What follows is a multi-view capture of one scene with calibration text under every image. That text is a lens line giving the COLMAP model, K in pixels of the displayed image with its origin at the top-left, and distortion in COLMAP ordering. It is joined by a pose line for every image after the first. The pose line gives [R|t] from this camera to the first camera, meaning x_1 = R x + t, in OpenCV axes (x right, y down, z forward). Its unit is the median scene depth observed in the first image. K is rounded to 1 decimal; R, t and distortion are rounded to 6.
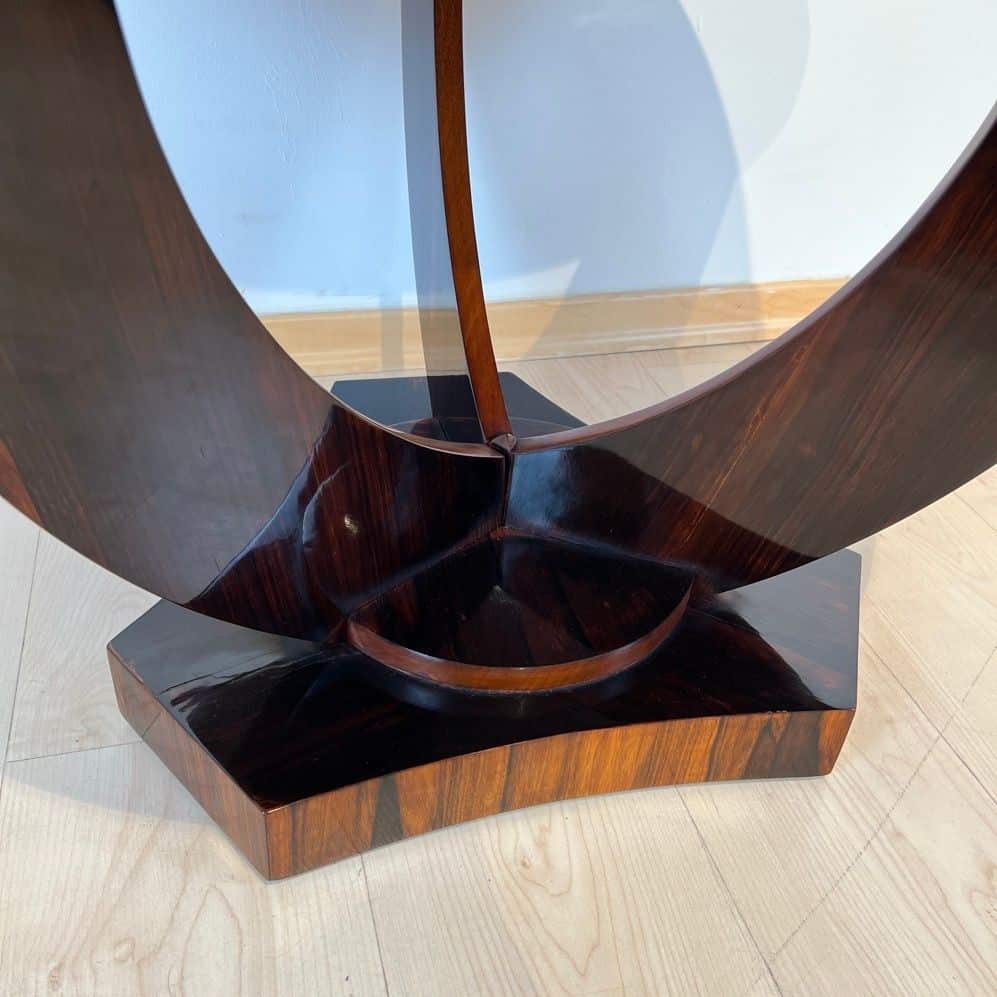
lens RADIAL K [[1017.1, 0, 503.7], [0, 1017.1, 502.2], [0, 0, 1]] dist [0.016013, 0.000000]
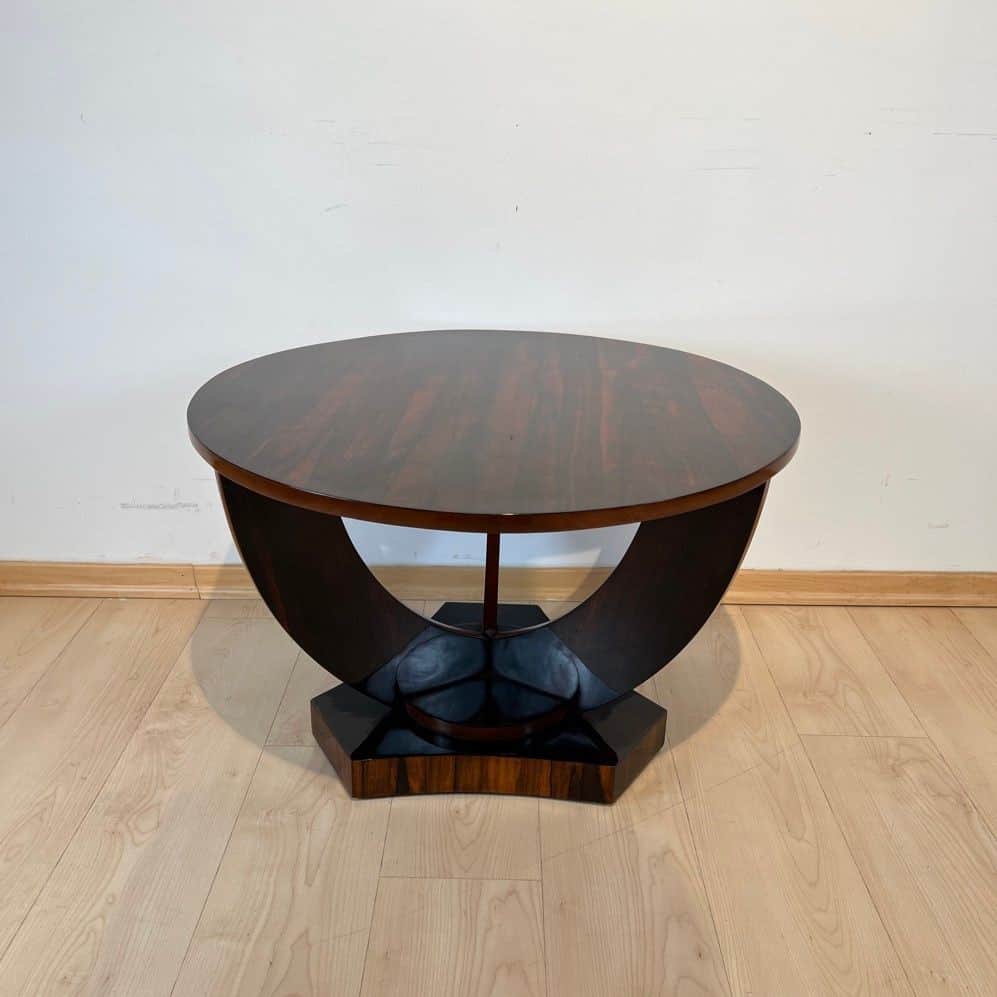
lens RADIAL K [[1017.1, 0, 500.1], [0, 1017.1, 488.4], [0, 0, 1]] dist [0.016013, 0.000000]
pose [[0.959840, 0.054485, -0.275207, 0.709906], [-0.121023, 0.965406, -0.230963, 0.166509], [0.253103, 0.254994, 0.933229, -1.324297]]
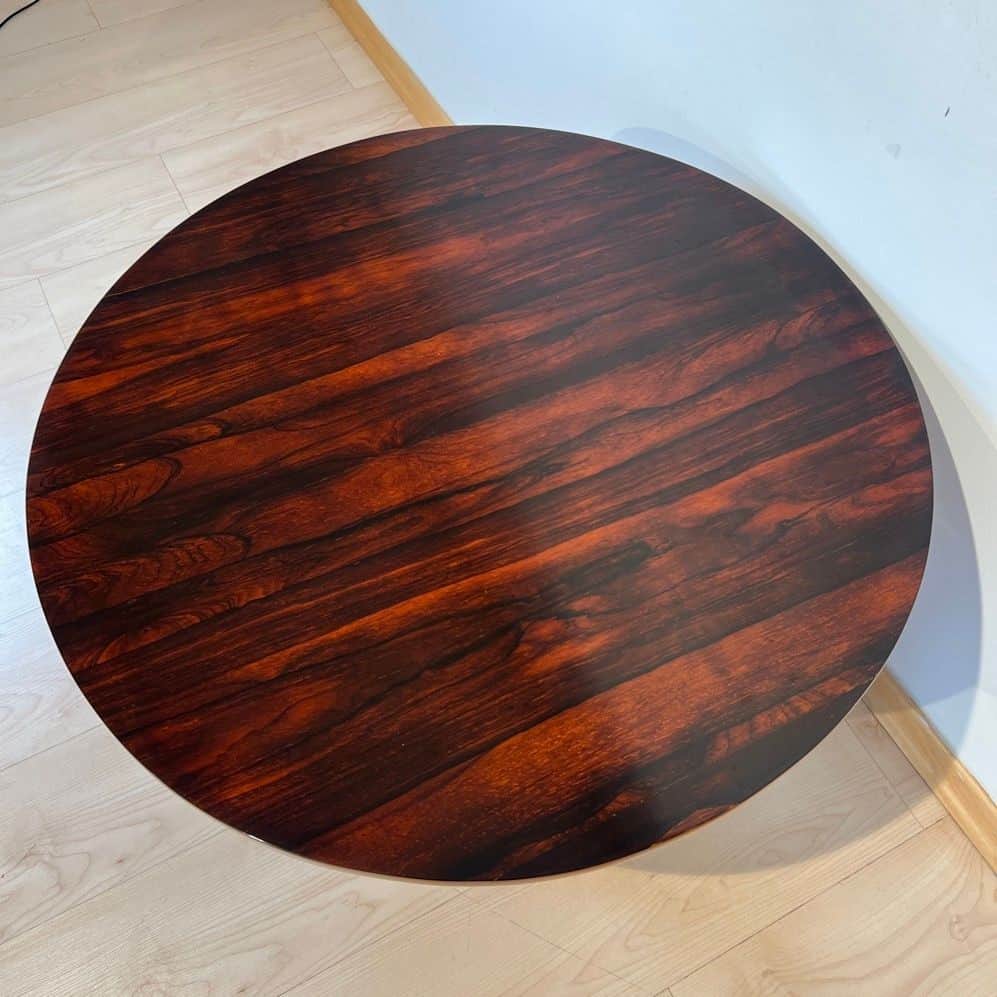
lens RADIAL K [[1017.1, 0, 505.3], [0, 1017.1, 488.6], [0, 0, 1]] dist [0.016013, 0.000000]
pose [[0.214576, 0.799861, -0.560517, 1.023433], [-0.557615, 0.571488, 0.602052, -1.479808], [0.801887, 0.183366, 0.568642, -0.061321]]
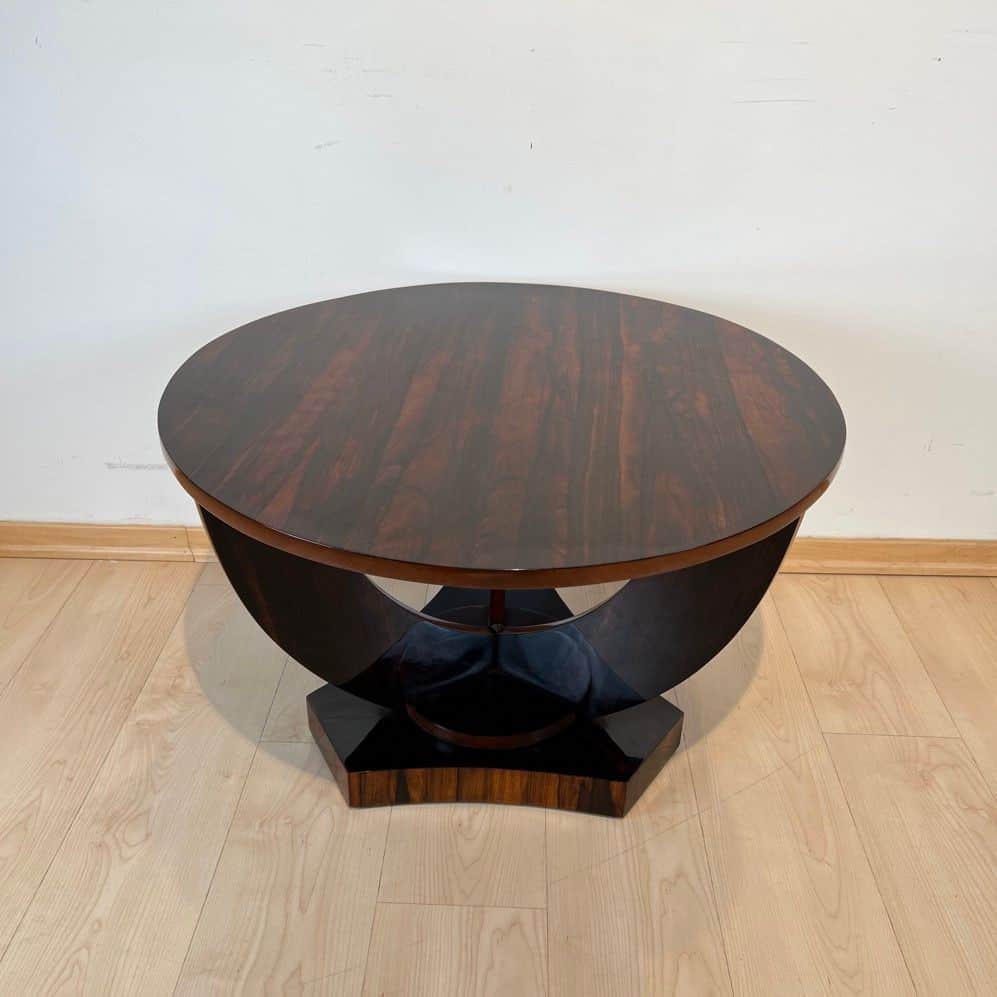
lens RADIAL K [[1017.1, 0, 498.8], [0, 1017.1, 498.9], [0, 0, 1]] dist [0.016013, 0.000000]
pose [[0.953990, 0.100073, -0.282646, 0.652311], [-0.131922, 0.986606, -0.095948, -0.140671], [0.269259, 0.128821, 0.954413, -1.171751]]
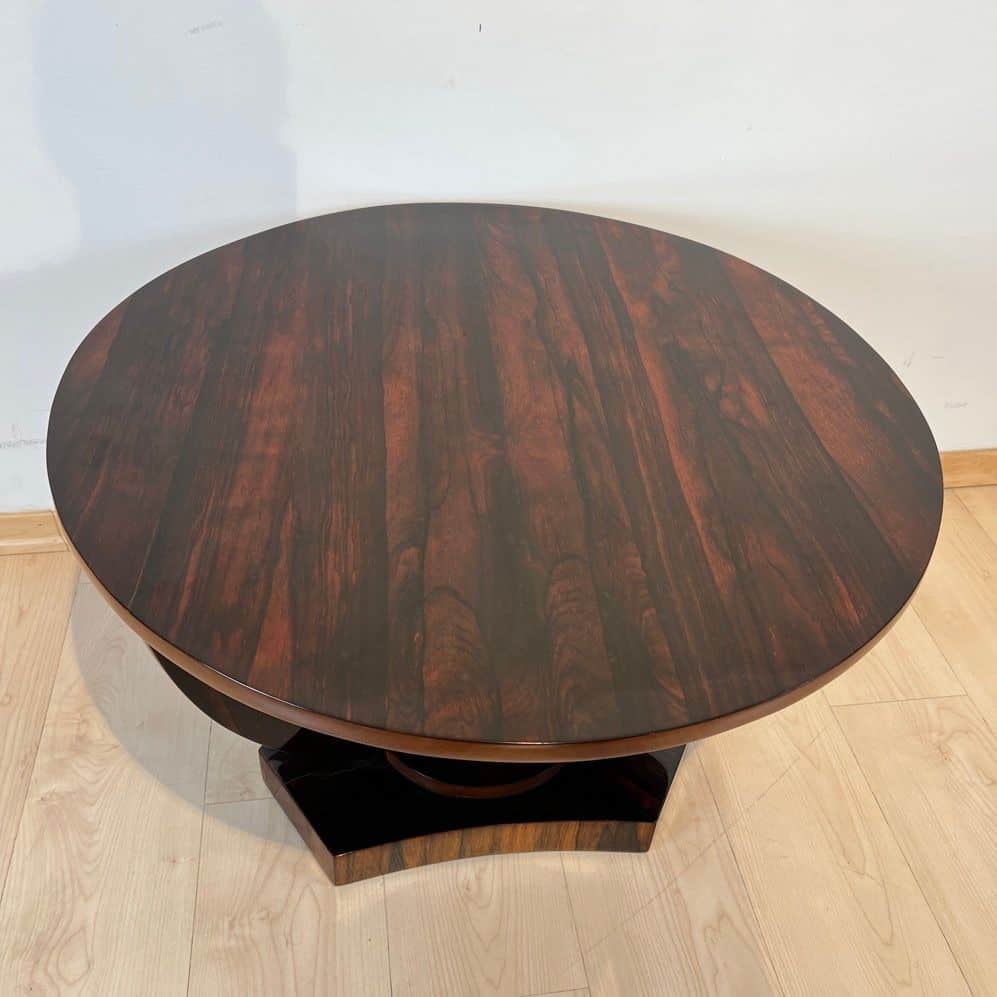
lens RADIAL K [[1017.1, 0, 506.1], [0, 1017.1, 491.8], [0, 0, 1]] dist [0.016013, 0.000000]
pose [[0.992995, 0.069535, -0.095527, 0.220881], [-0.062847, 0.995471, 0.071322, -0.519209], [0.100053, -0.064819, 0.992868, -0.829429]]
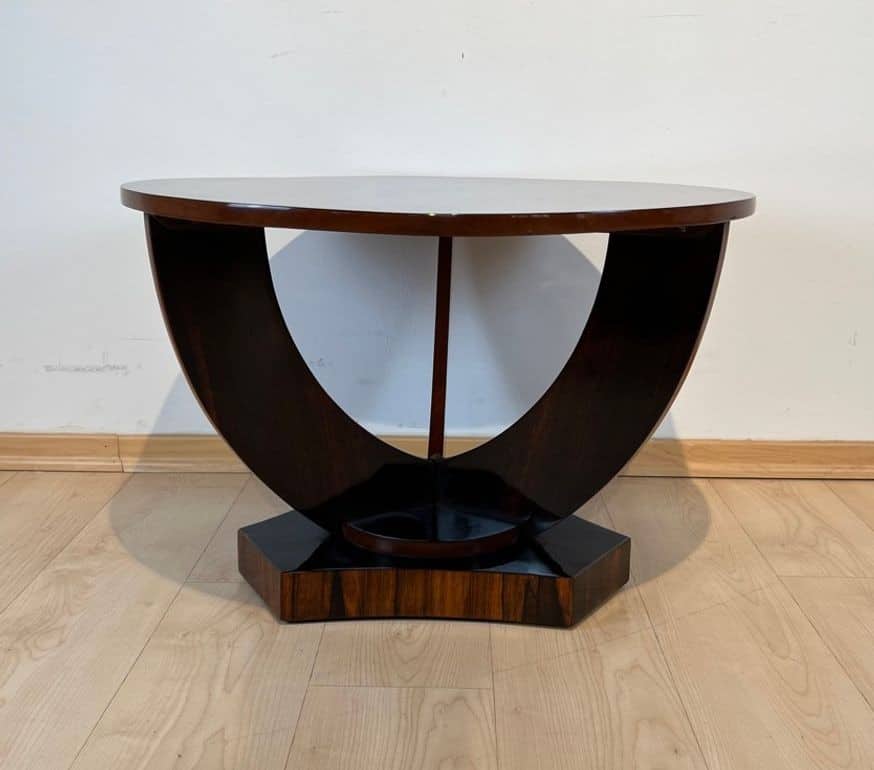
lens RADIAL K [[1067.5, 0, 454.2], [0, 1067.5, 309.1], [0, 0, 1]] dist [0.018196, 0.000000]
pose [[0.960323, -0.007969, -0.278776, 0.735677], [-0.116885, 0.896065, -0.428258, 0.676951], [0.253214, 0.443851, 0.859581, -1.120452]]
